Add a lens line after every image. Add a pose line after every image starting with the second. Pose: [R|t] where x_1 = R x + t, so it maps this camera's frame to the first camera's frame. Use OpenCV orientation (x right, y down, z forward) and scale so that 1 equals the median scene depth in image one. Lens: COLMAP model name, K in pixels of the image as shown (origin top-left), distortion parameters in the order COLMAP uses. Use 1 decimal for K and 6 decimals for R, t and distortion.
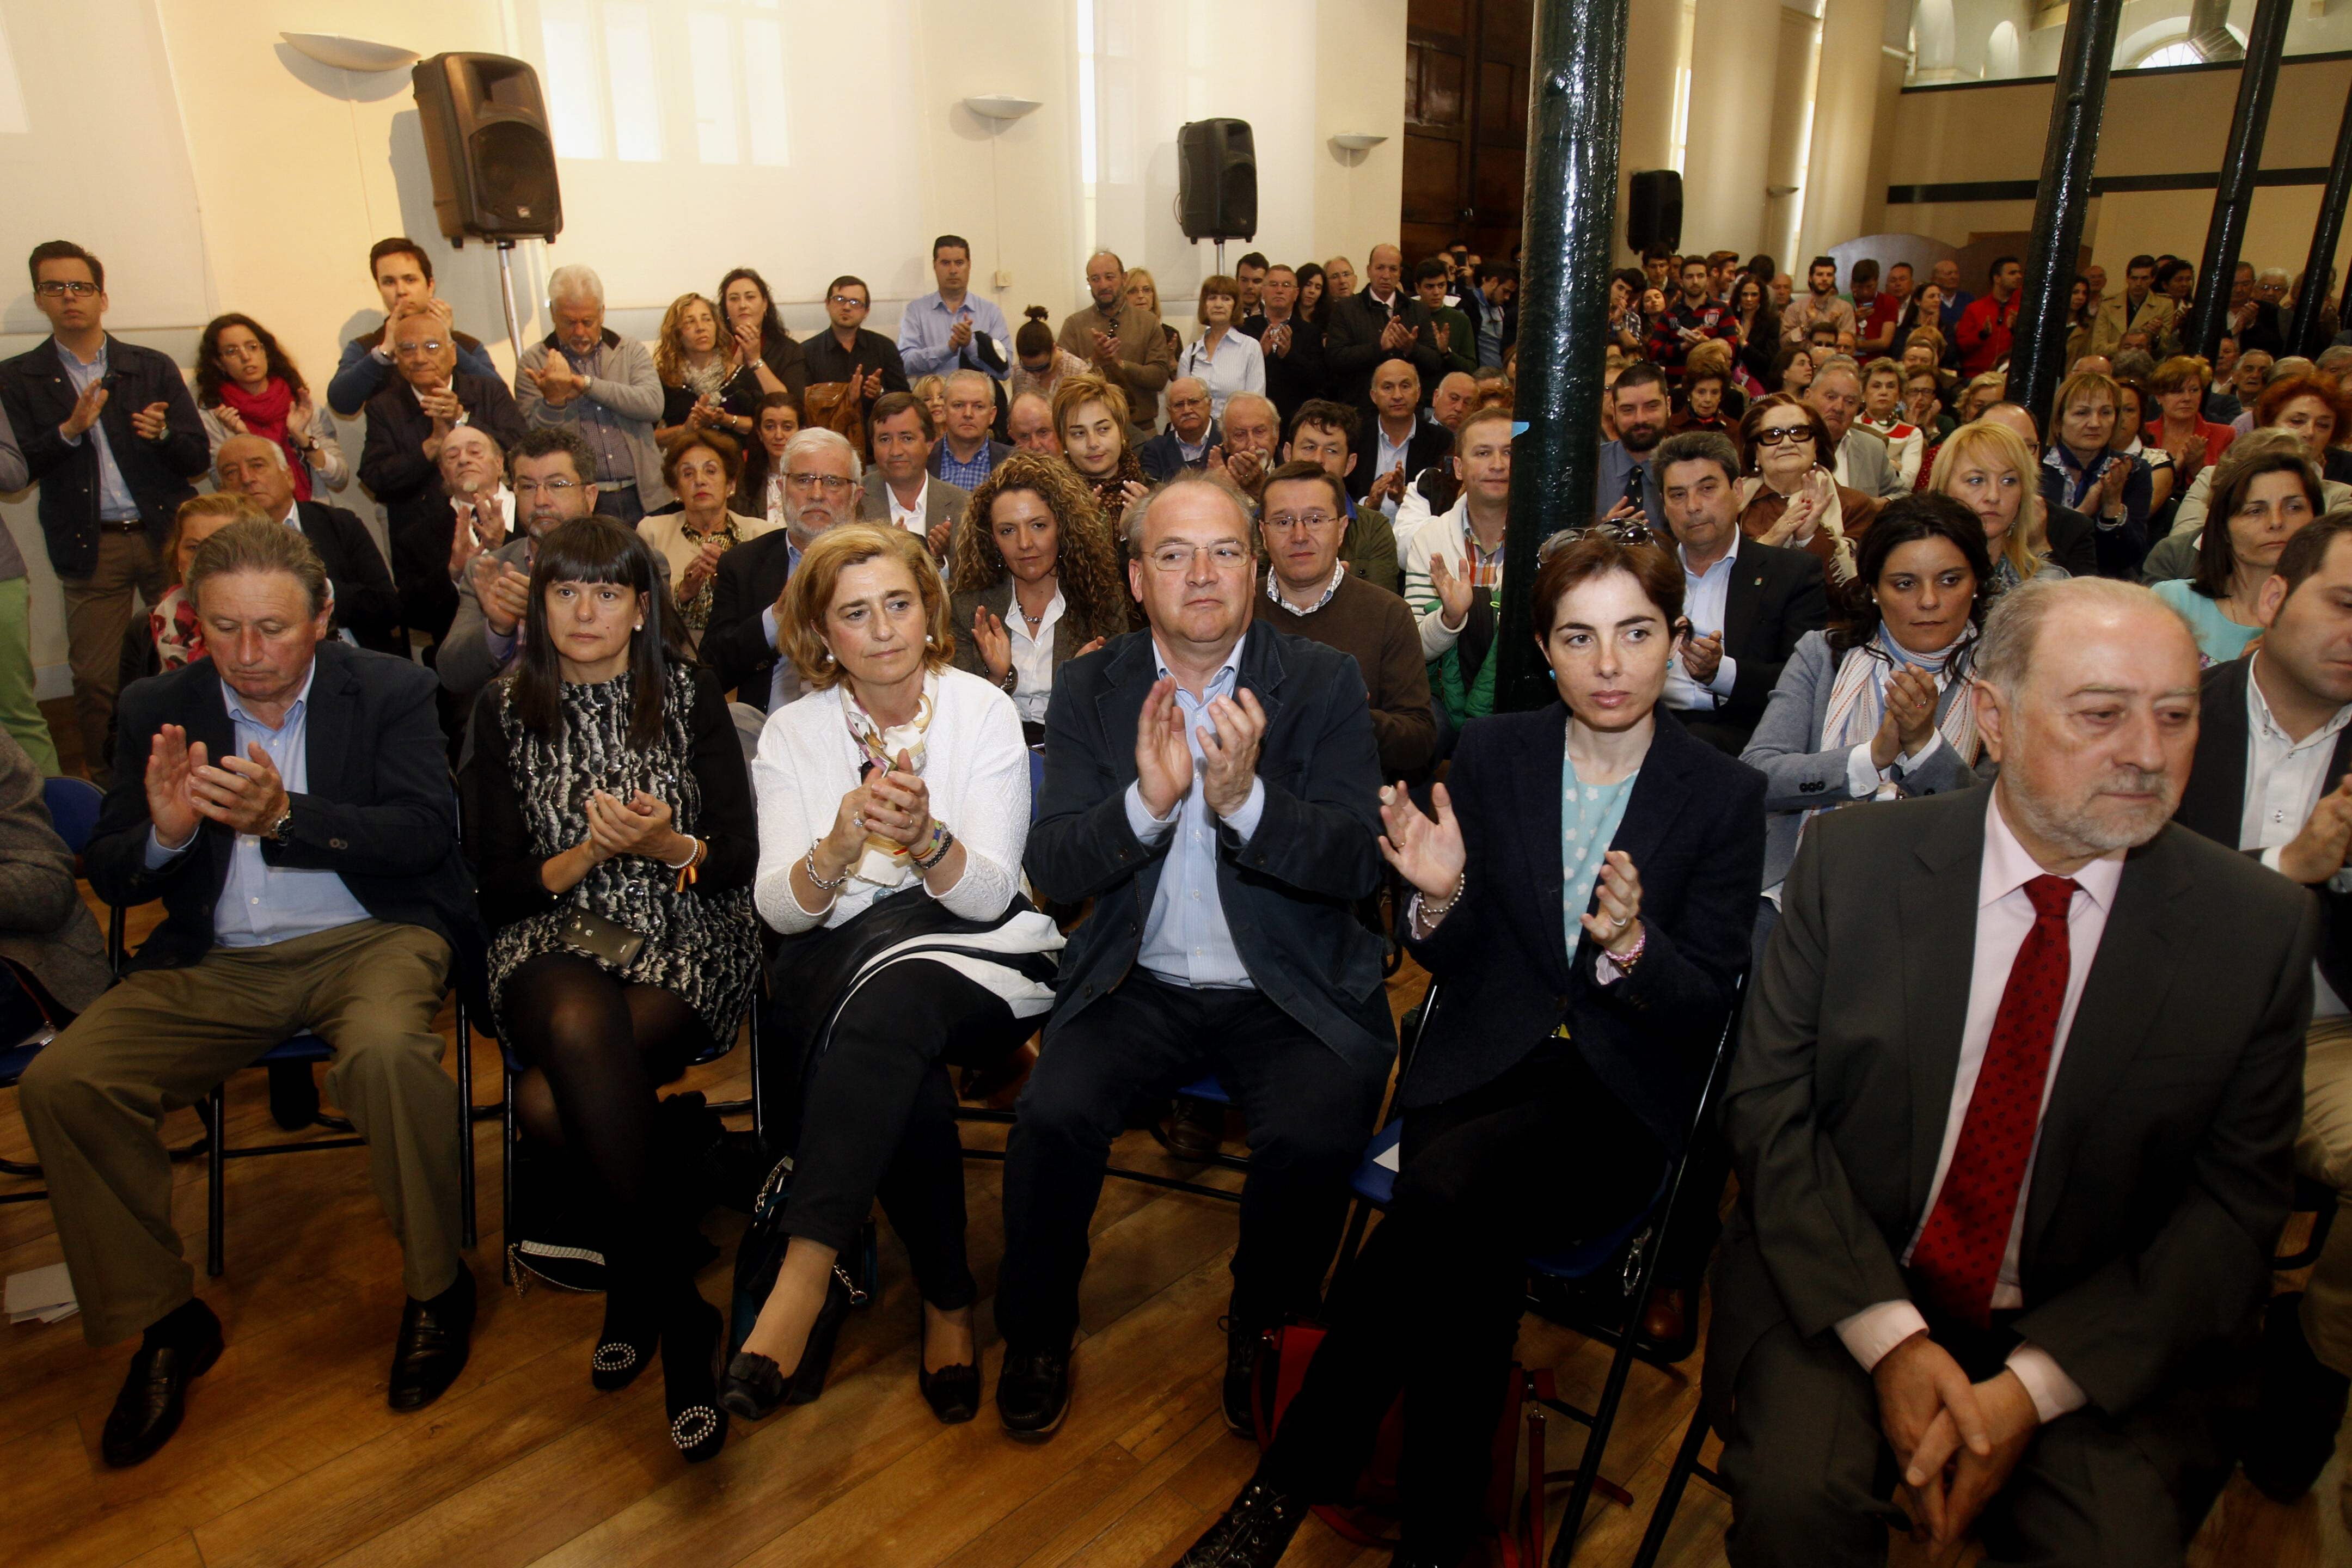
lens RADIAL K [[1378.1, 0, 1176.2], [0, 1378.1, 762.3], [0, 0, 1]] dist [-0.047948, 0.000146]
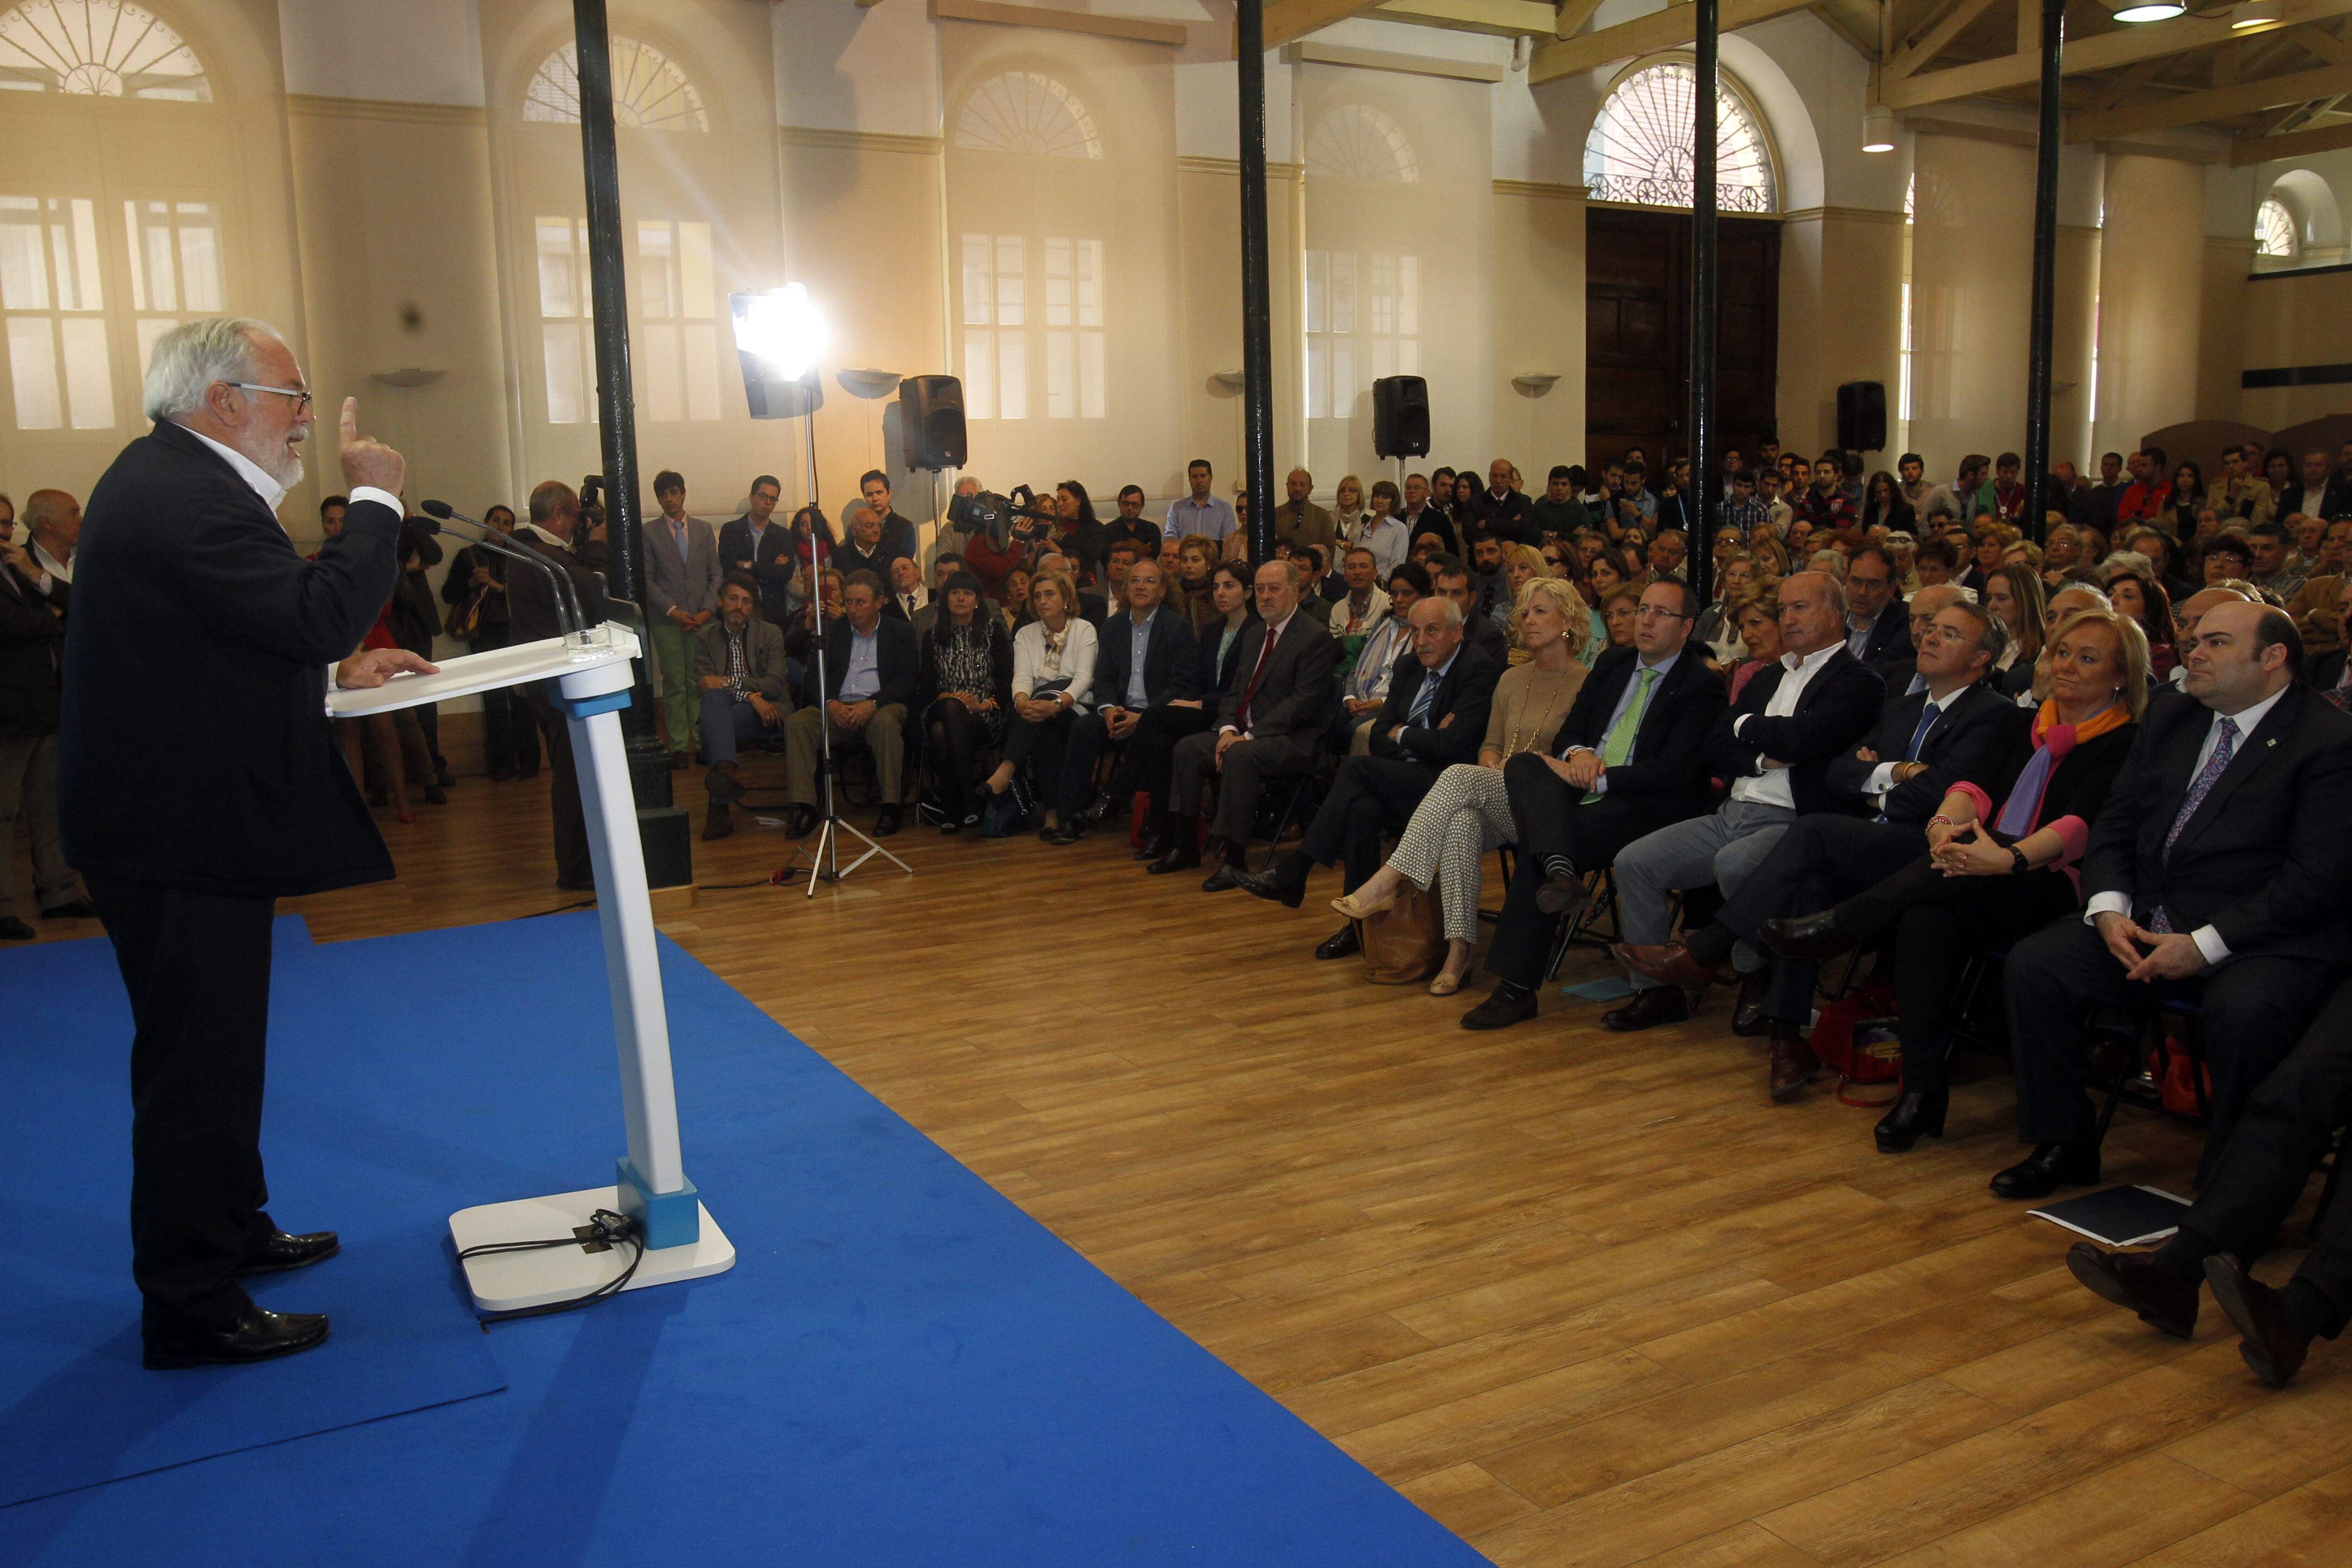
lens RADIAL K [[2026.3, 0, 1176.0], [0, 2026.3, 784.0], [0, 0, 1]] dist [0.008399, 0.012015]
pose [[0.957427, 0.038481, -0.286101, 0.479457], [-0.088745, 0.982317, -0.164859, 0.356723], [0.274698, 0.183230, 0.943911, -1.107414]]
